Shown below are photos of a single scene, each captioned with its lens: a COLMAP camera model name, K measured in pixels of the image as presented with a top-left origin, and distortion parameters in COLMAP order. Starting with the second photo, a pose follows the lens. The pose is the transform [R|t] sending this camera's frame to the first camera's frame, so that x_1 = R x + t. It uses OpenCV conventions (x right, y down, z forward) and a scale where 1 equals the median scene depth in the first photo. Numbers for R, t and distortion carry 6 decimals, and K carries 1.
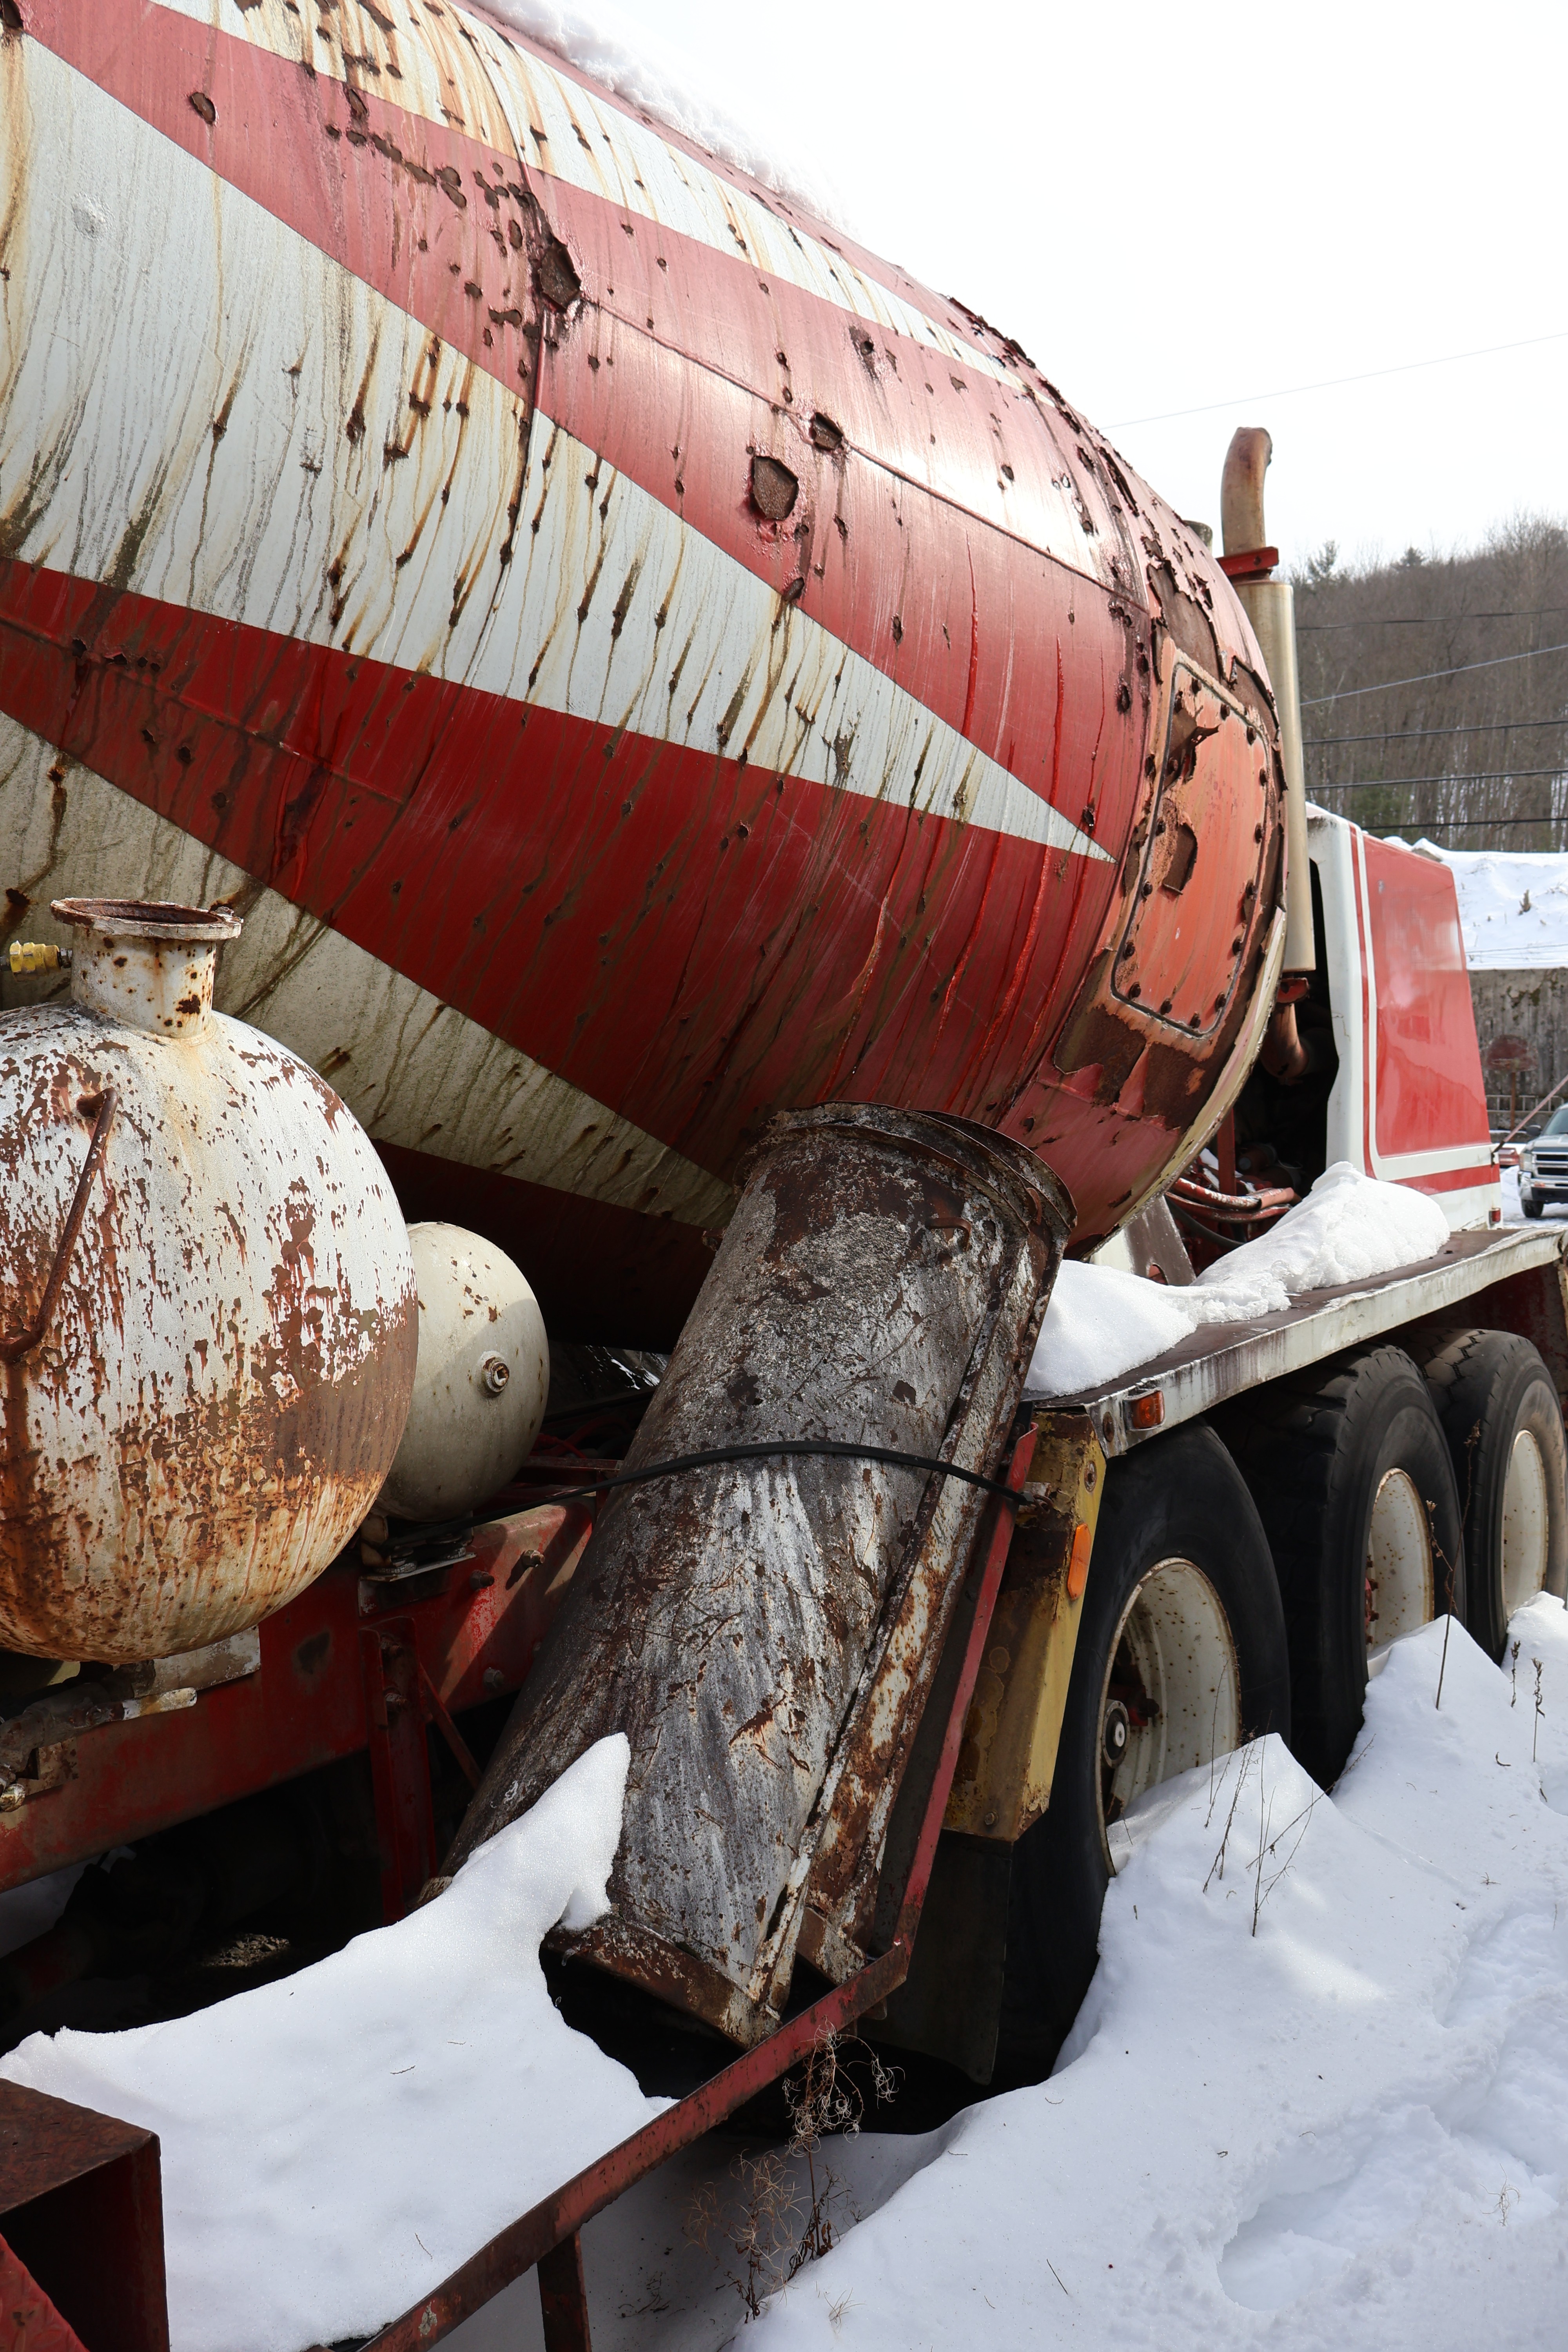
lens RADIAL K [[1980.4, 0, 787.7], [0, 1980.4, 1191.3], [0, 0, 1]] dist [0.001638, 0.001557]
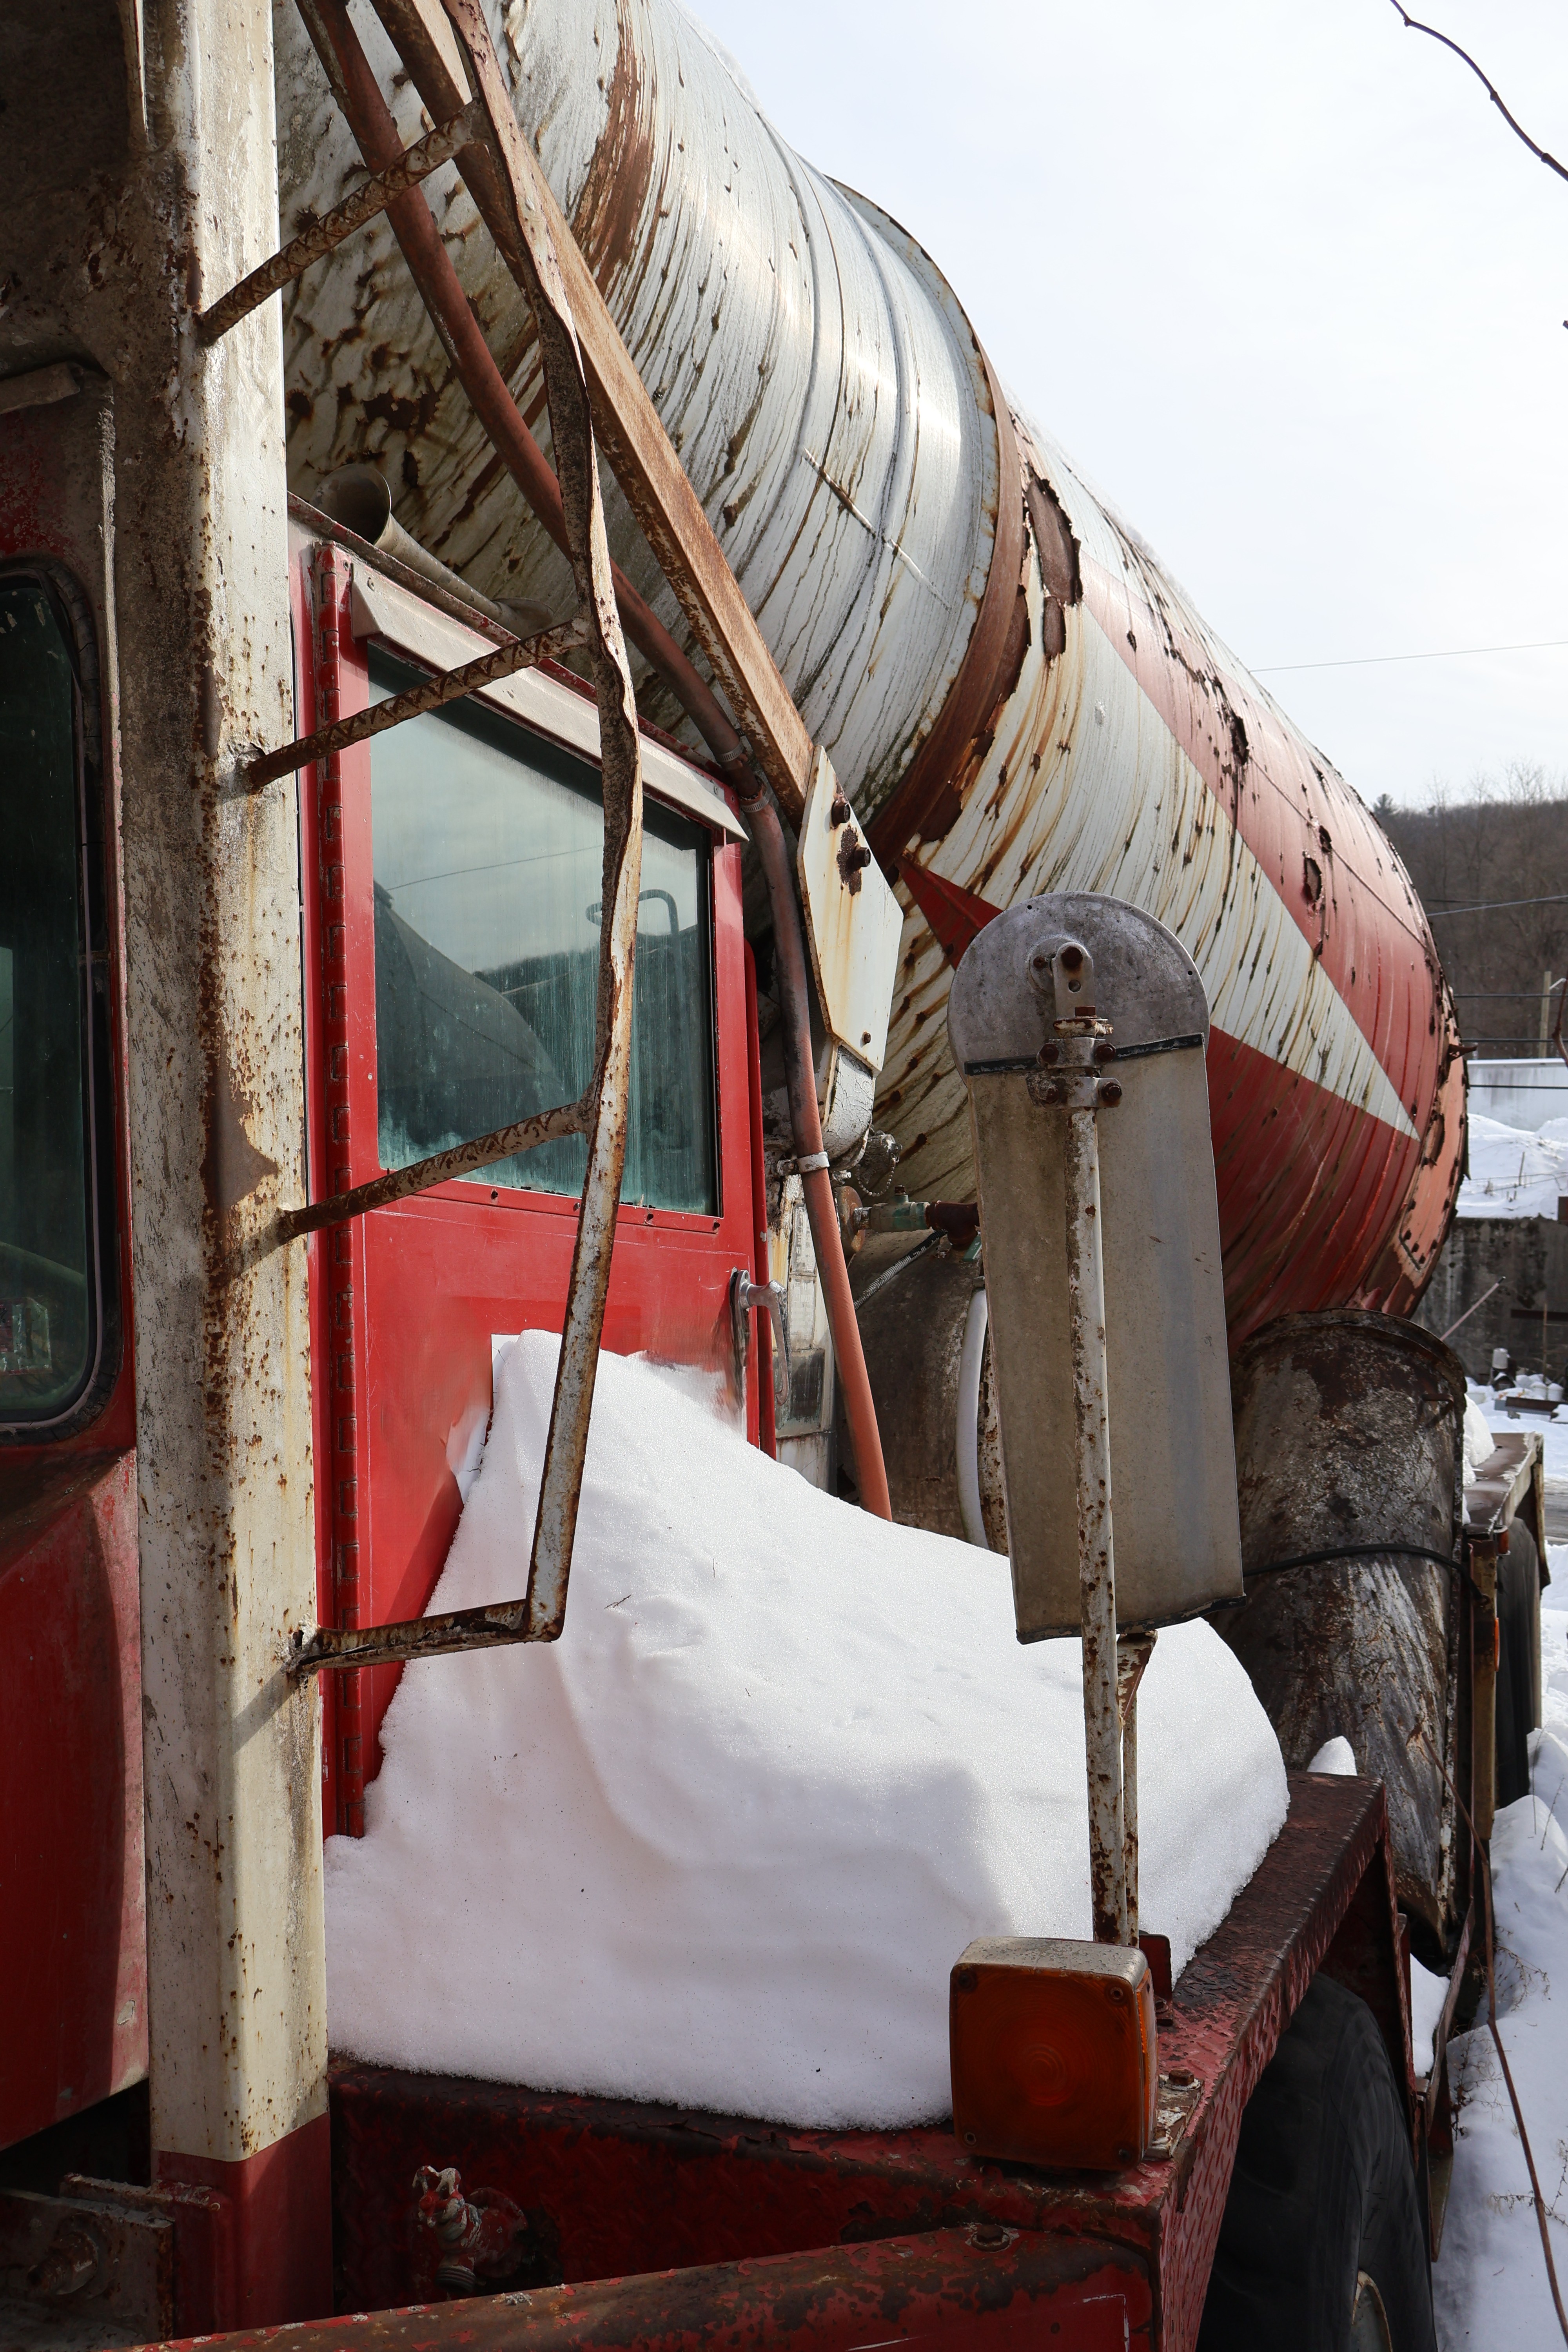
lens RADIAL K [[1980.4, 0, 807.1], [0, 1980.4, 1201.3], [0, 0, 1]] dist [0.001638, 0.001557]
pose [[0.982359, 0.055826, 0.178476, -0.664452], [-0.038050, 0.994106, -0.101516, 0.040076], [-0.183092, 0.092935, 0.978693, -0.345049]]
